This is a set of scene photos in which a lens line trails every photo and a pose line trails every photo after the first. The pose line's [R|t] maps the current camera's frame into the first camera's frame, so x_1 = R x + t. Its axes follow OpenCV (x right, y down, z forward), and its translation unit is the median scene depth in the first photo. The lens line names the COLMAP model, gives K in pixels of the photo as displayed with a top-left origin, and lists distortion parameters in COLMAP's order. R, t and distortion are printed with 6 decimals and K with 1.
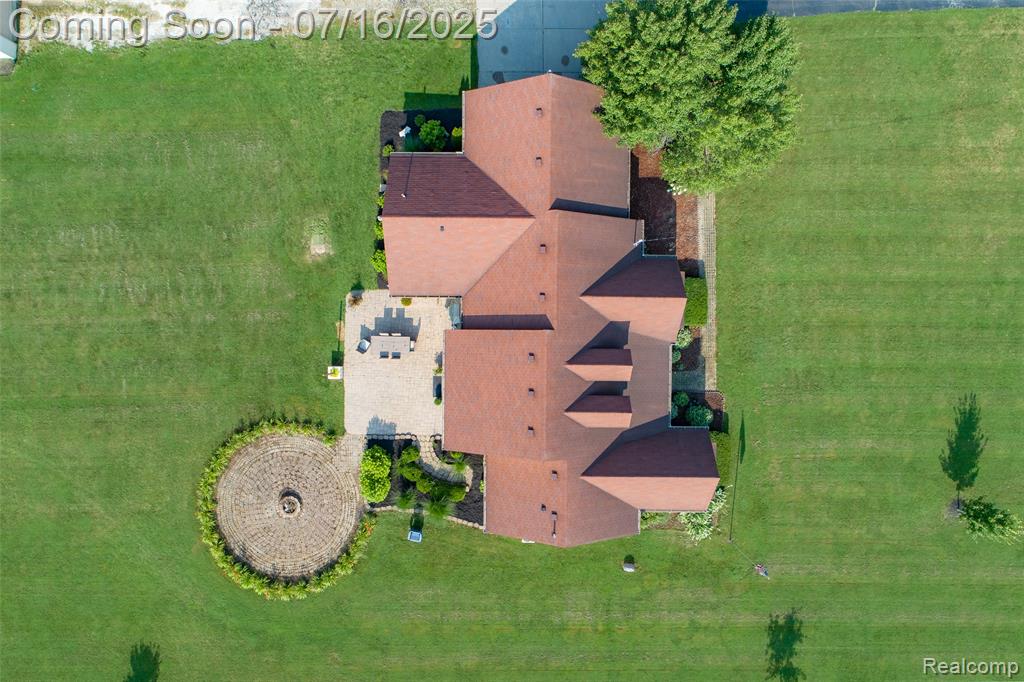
lens RADIAL K [[687.8, 0, 512.0], [0, 687.8, 341.0], [0, 0, 1]] dist [-0.008348, 0.008444]
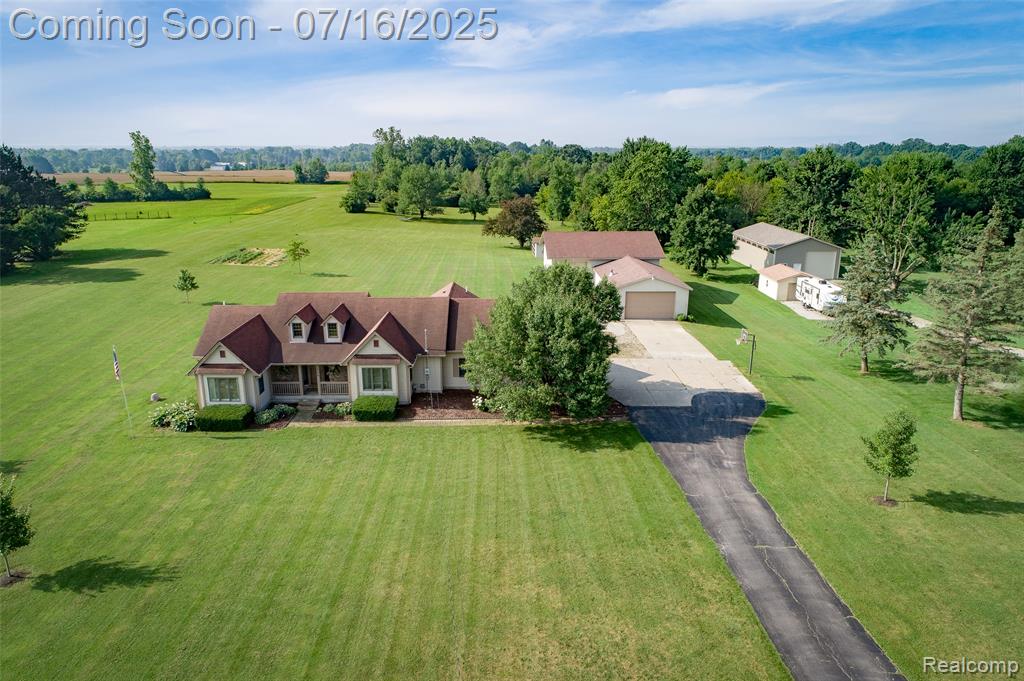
lens RADIAL K [[687.8, 0, 512.0], [0, 687.8, 340.5], [0, 0, 1]] dist [-0.008348, 0.008444]
pose [[0.027241, 0.270303, -0.962390, 1.359467], [-0.998860, -0.030405, -0.036813, -0.245314], [-0.039212, 0.962295, 0.269166, 0.604868]]
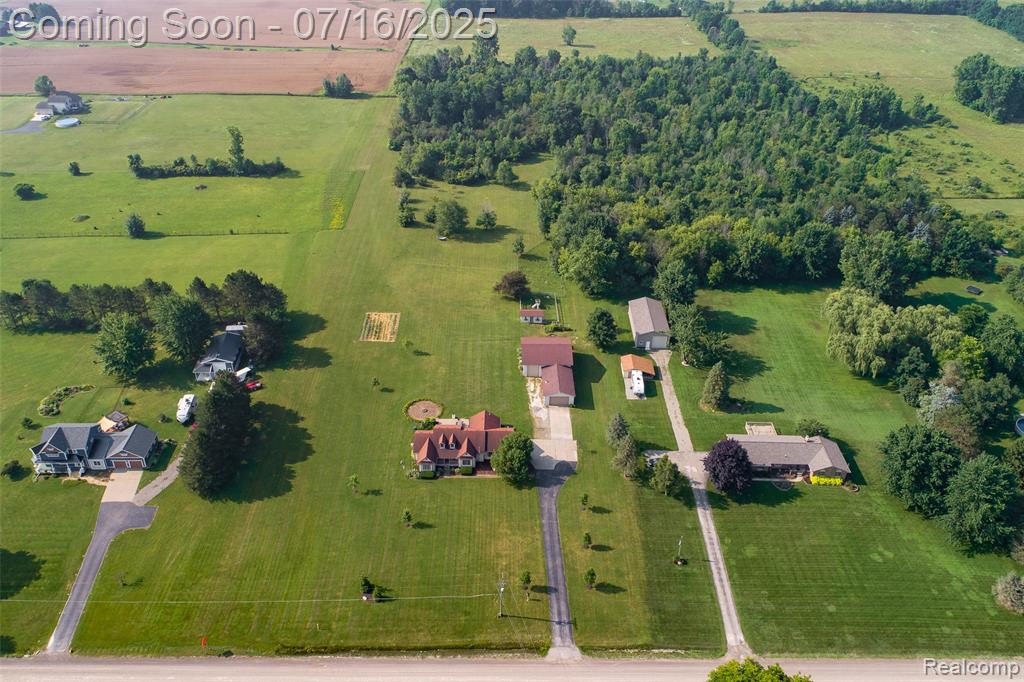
lens RADIAL K [[829.3, 0, 512.0], [0, 829.3, 291.9], [0, 0, 1]] dist [-0.005065, 0.001402]
pose [[0.013321, 0.493198, -0.869815, 4.213164], [-0.998481, -0.039943, -0.037940, -0.104427], [-0.053455, 0.868999, 0.491917, -2.490448]]
